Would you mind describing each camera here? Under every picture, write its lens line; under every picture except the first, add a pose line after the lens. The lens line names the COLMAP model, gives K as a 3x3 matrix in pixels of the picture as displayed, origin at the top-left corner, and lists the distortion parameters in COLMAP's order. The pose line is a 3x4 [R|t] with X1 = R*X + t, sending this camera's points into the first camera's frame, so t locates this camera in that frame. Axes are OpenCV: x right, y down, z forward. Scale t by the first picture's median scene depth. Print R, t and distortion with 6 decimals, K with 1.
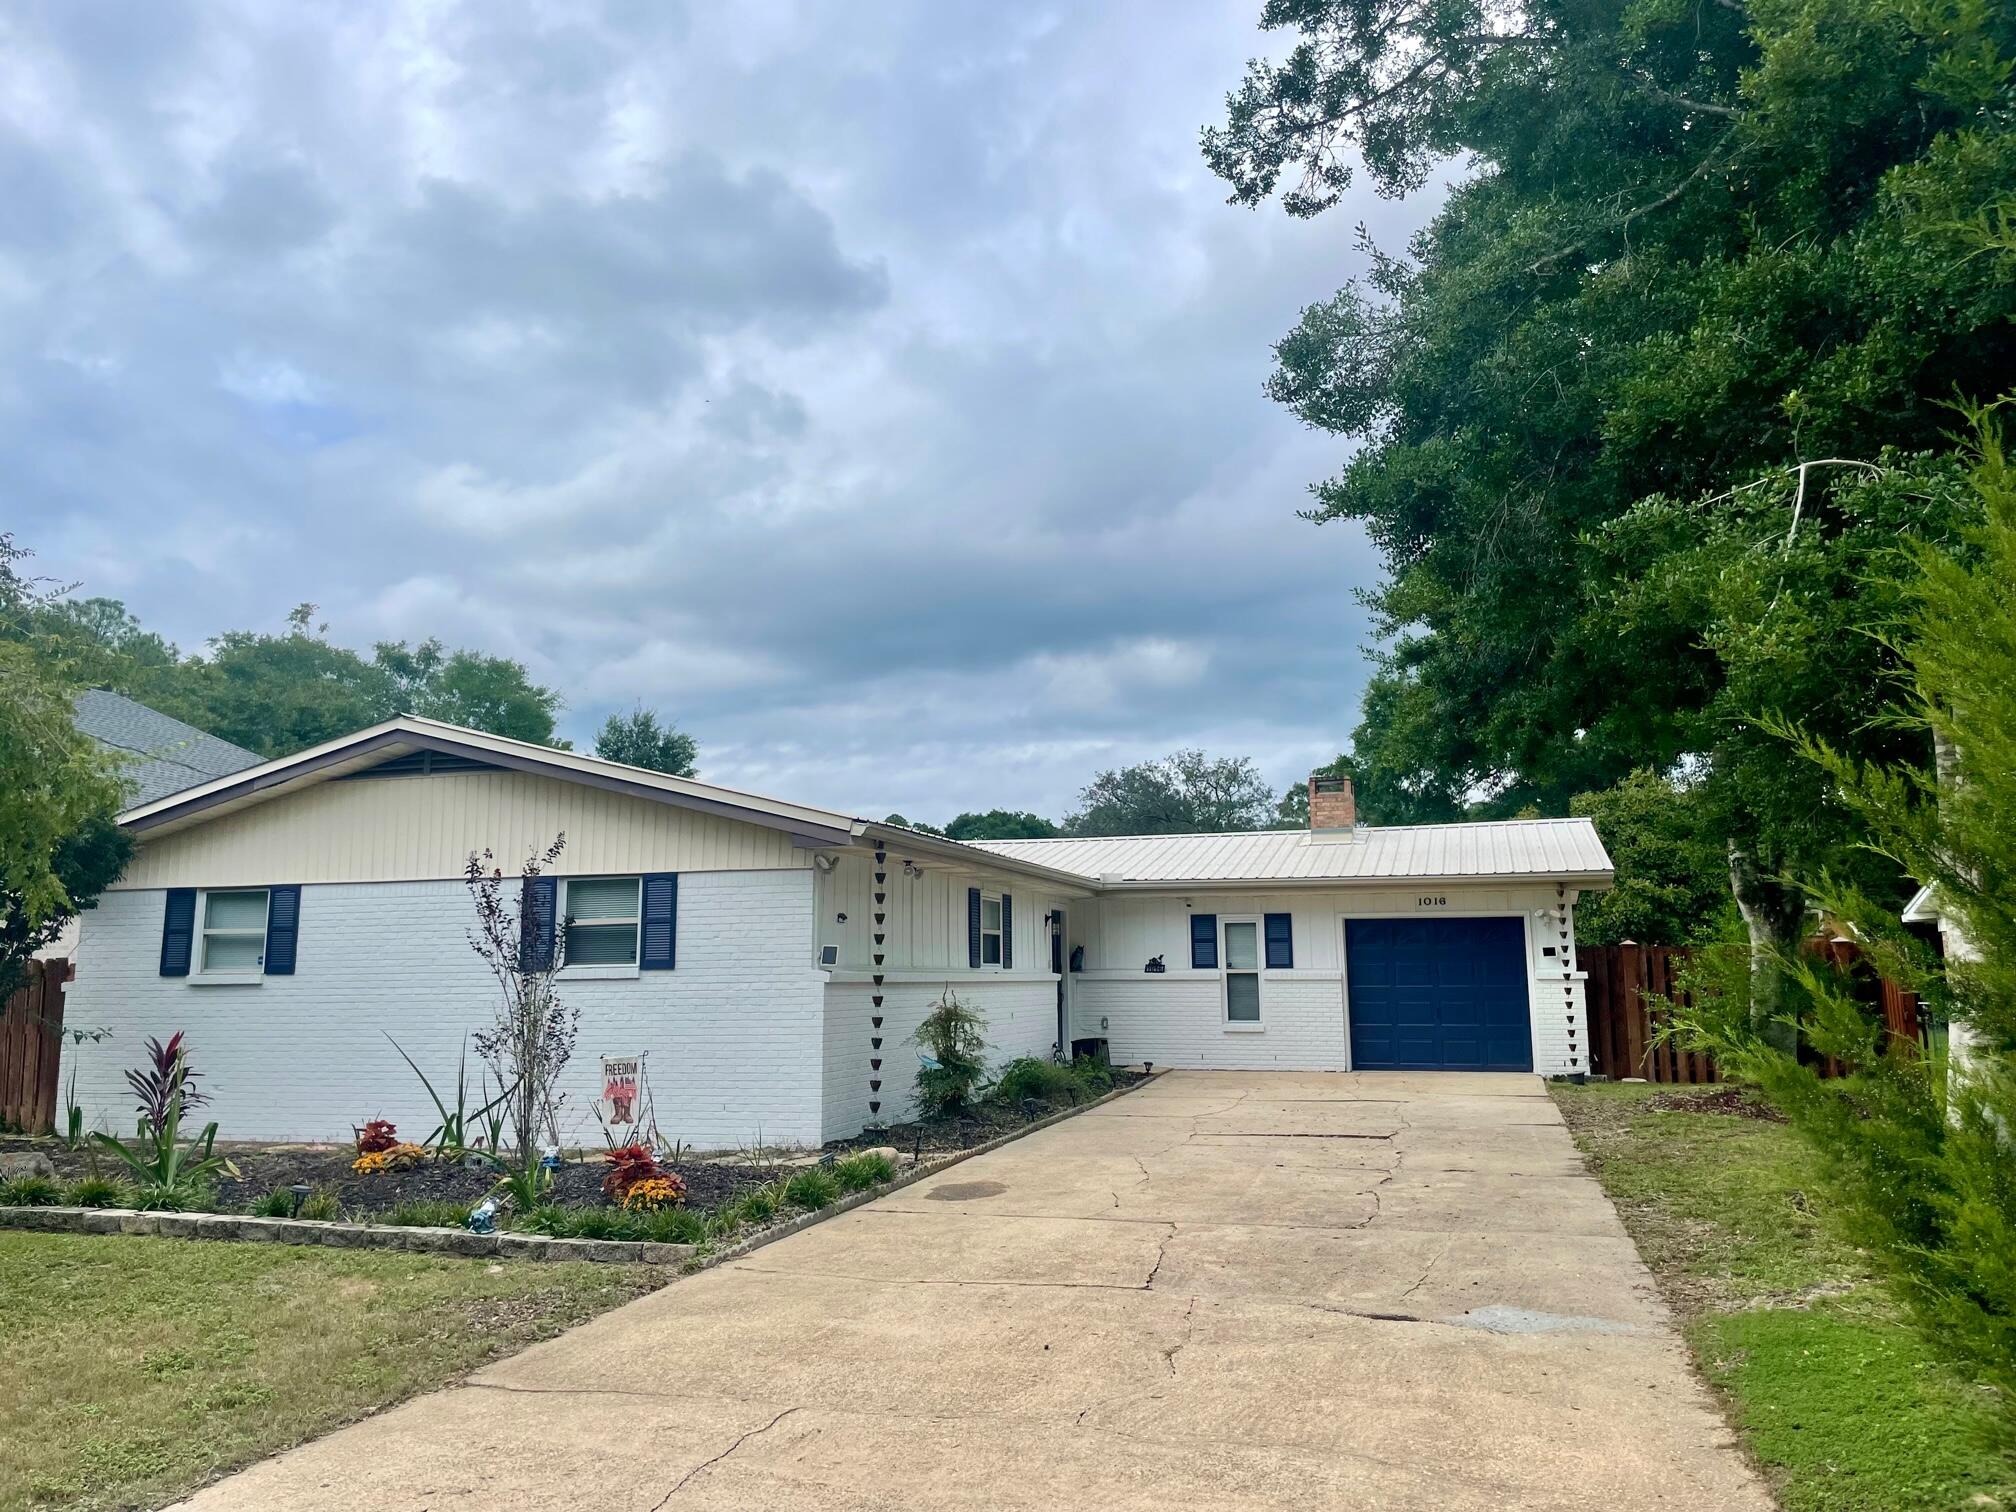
lens RADIAL K [[1556.3, 0, 1053.5], [0, 1556.3, 720.6], [0, 0, 1]] dist [0.106725, -0.143256]
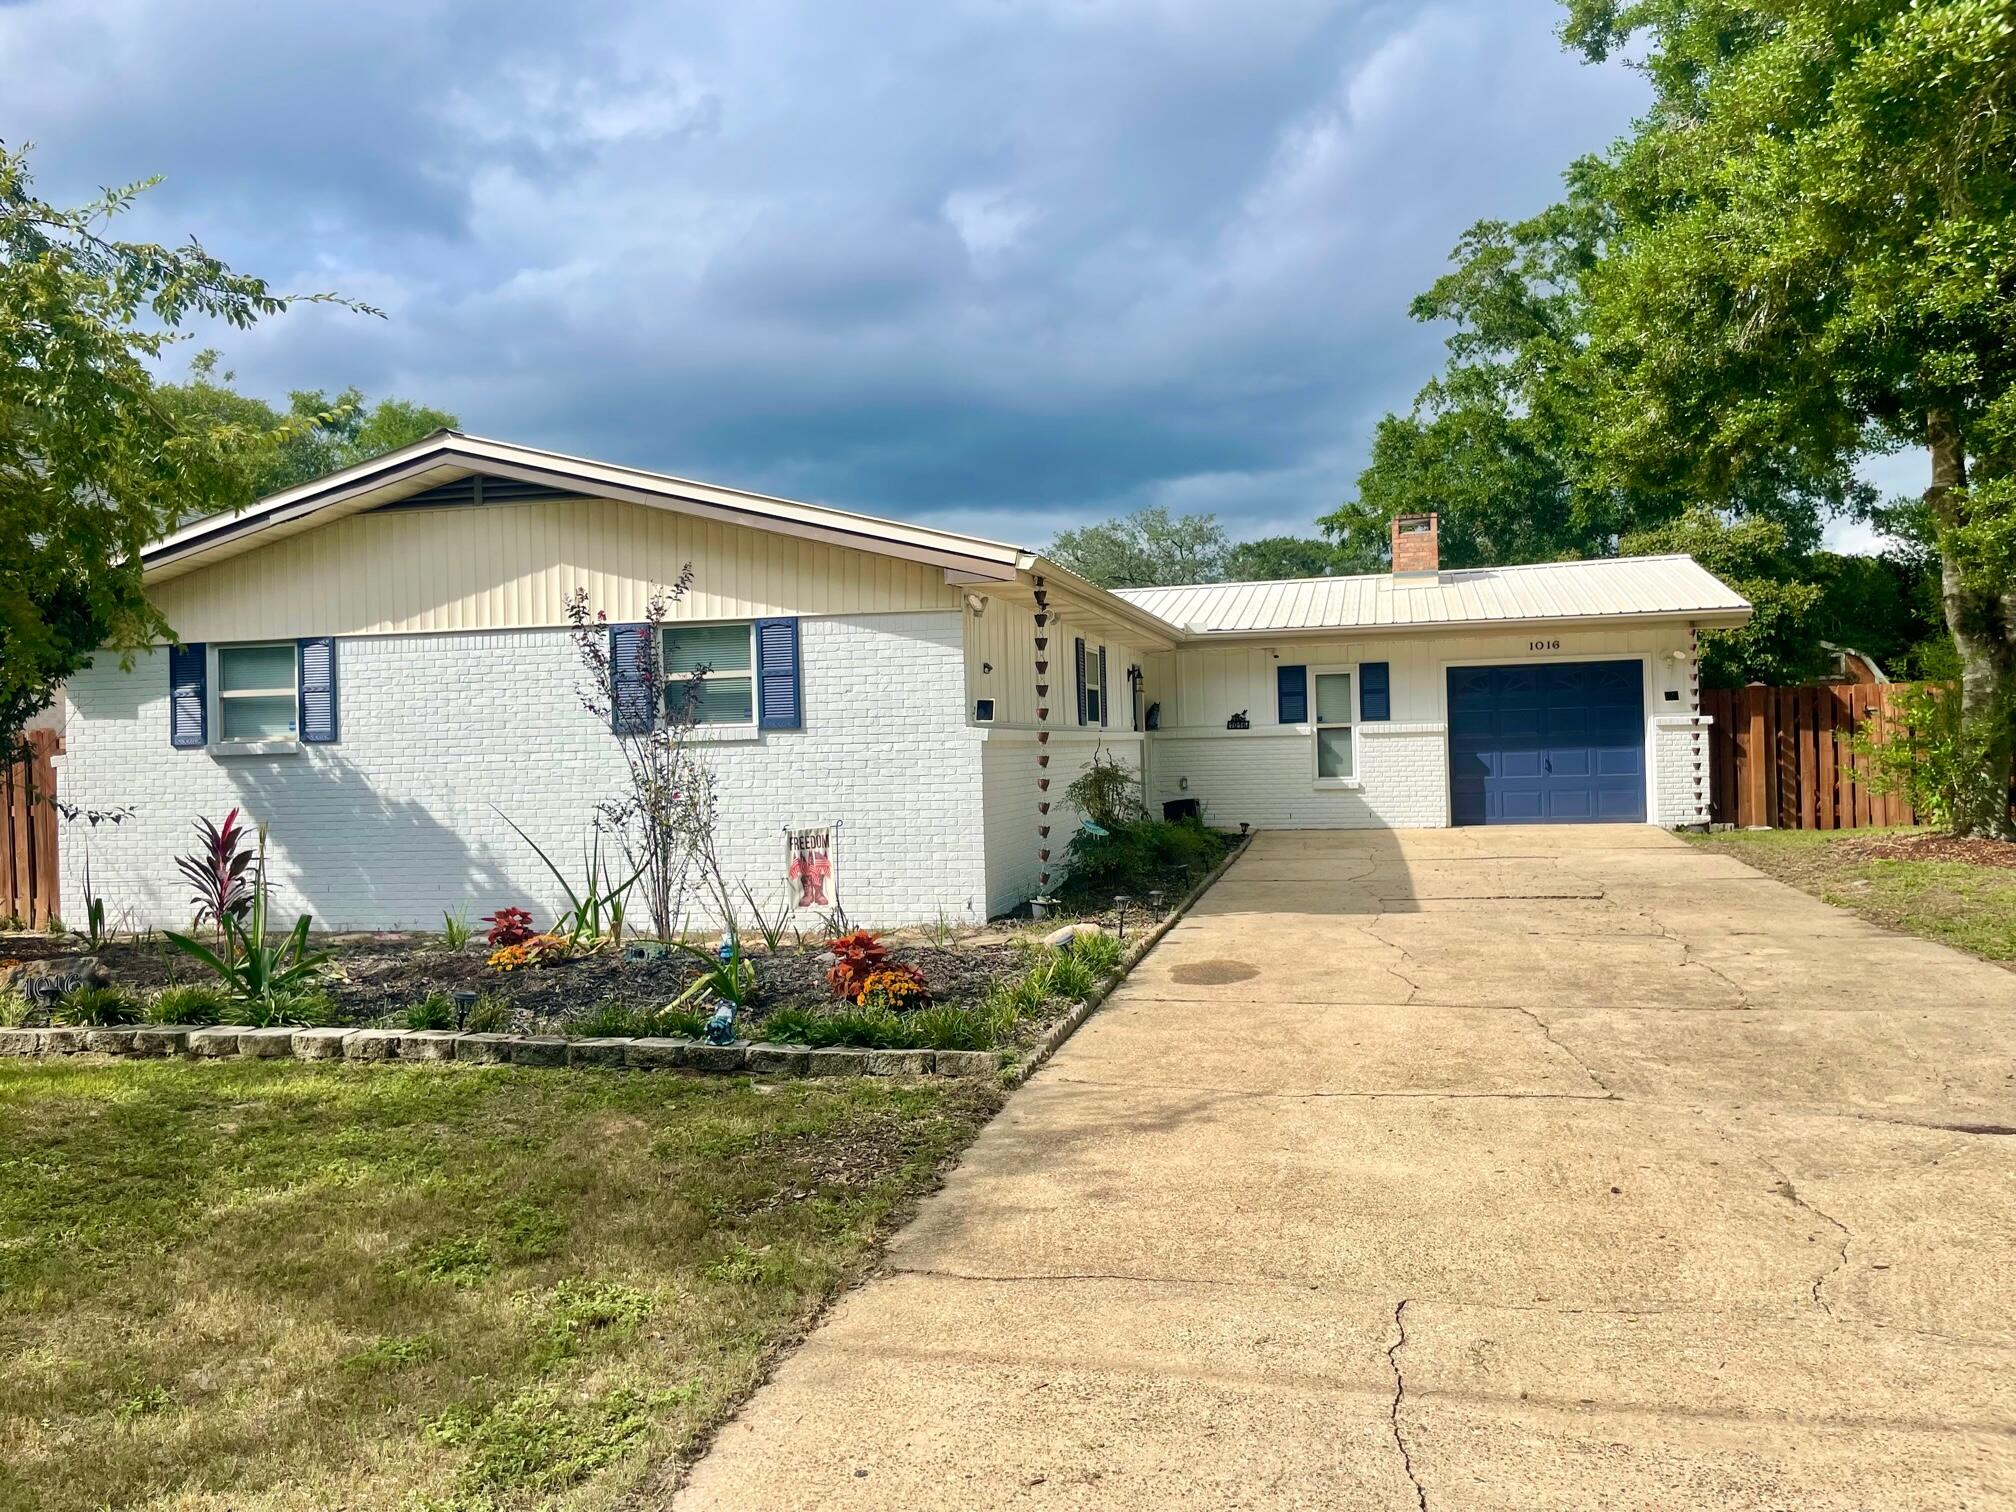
lens RADIAL K [[1556.3, 0, 1053.5], [0, 1556.3, 720.6], [0, 0, 1]] dist [0.106725, -0.143256]
pose [[0.998308, -0.019235, 0.054881, -0.139321], [0.010914, 0.988917, 0.148070, 0.026473], [-0.057121, -0.147220, 0.987453, 0.134747]]
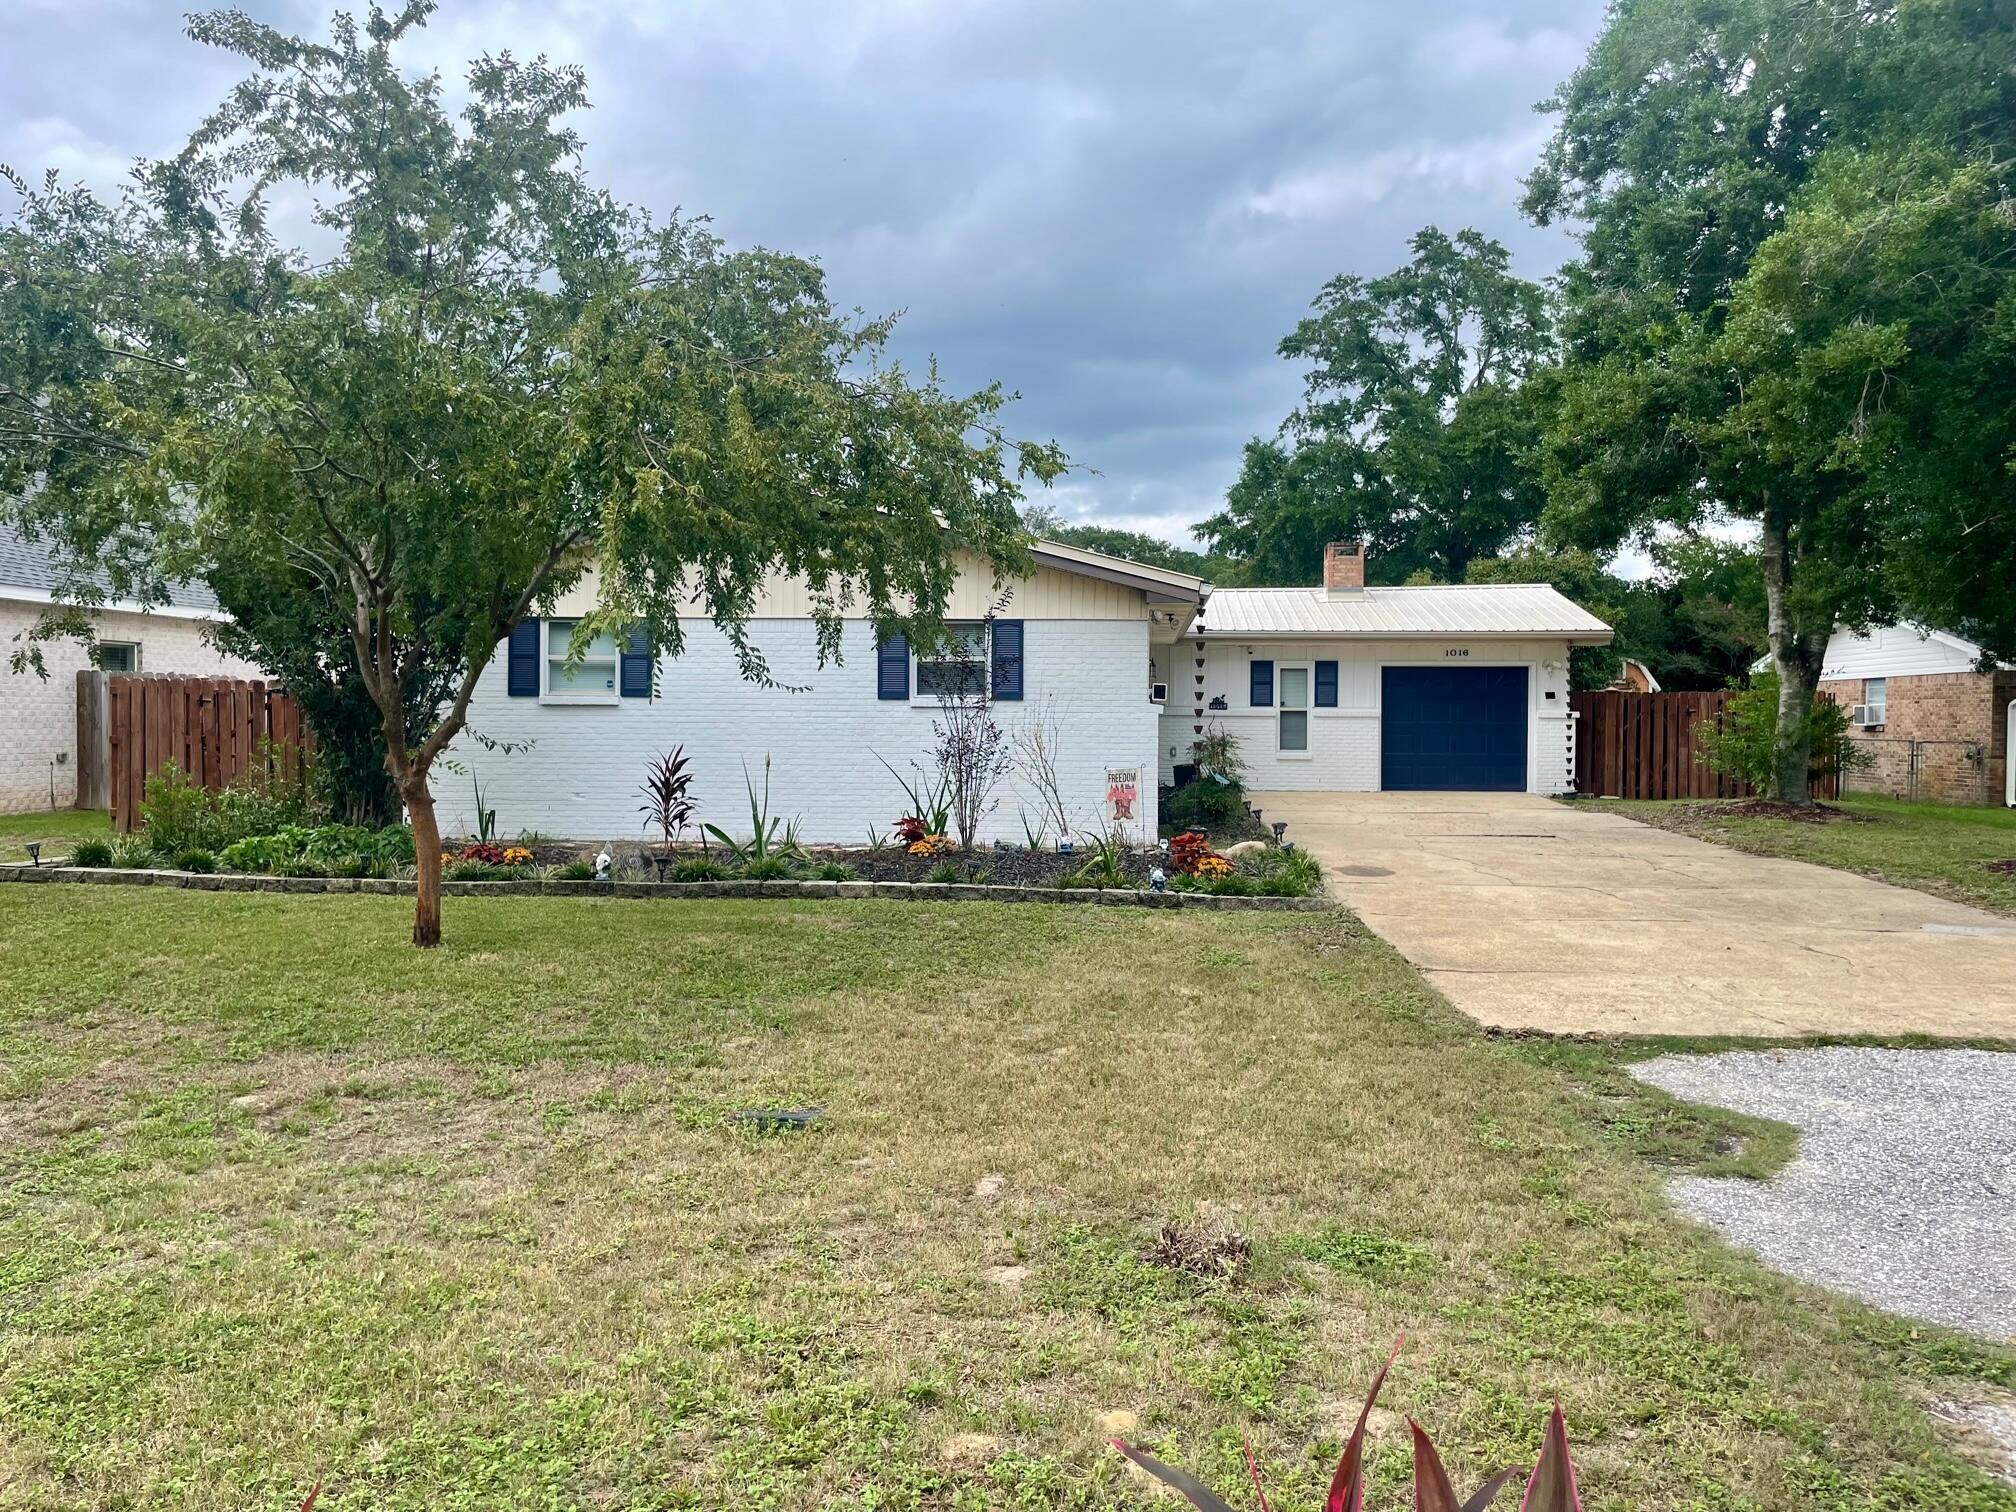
lens RADIAL K [[1556.3, 0, 1053.5], [0, 1556.3, 720.6], [0, 0, 1]] dist [0.106725, -0.143256]
pose [[0.977724, 0.012788, 0.209506, -0.434282], [-0.047386, 0.985821, 0.160968, -0.016200], [-0.204477, -0.167309, 0.964467, -0.136386]]
